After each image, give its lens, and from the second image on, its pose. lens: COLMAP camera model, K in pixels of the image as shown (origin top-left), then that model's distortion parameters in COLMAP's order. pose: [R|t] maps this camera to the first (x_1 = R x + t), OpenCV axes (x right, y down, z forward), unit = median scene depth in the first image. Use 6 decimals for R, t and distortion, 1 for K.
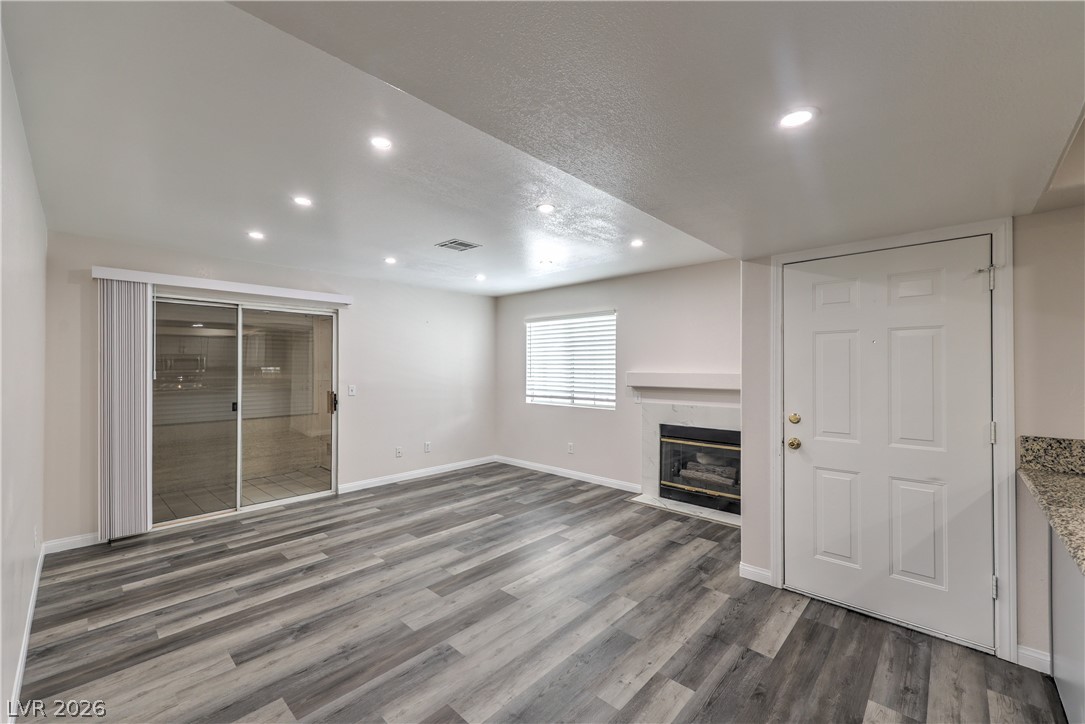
lens RADIAL K [[435.8, 0, 545.7], [0, 435.8, 367.4], [0, 0, 1]] dist [0.005010, 0.000087]
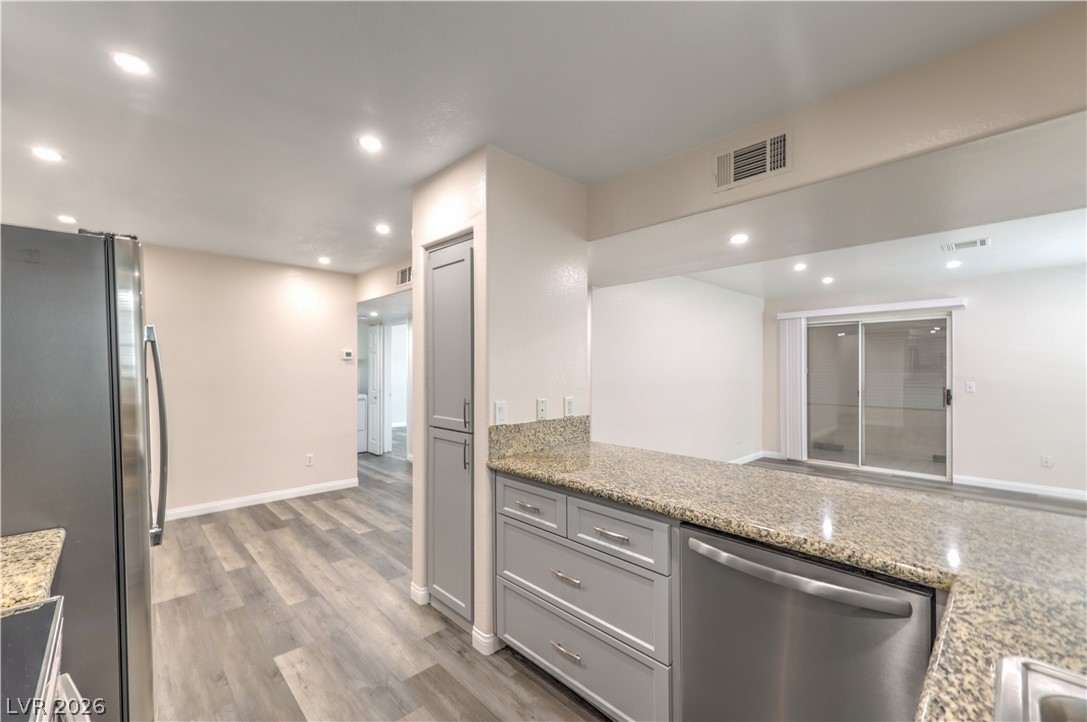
lens RADIAL K [[445.3, 0, 540.9], [0, 445.3, 365.8], [0, 0, 1]] dist [0.002957, -0.000038]
pose [[-0.055851, -0.005271, -0.998425, 0.916484], [0.001522, 0.999984, -0.005365, 0.008473], [0.998438, -0.001819, -0.055843, 0.067809]]
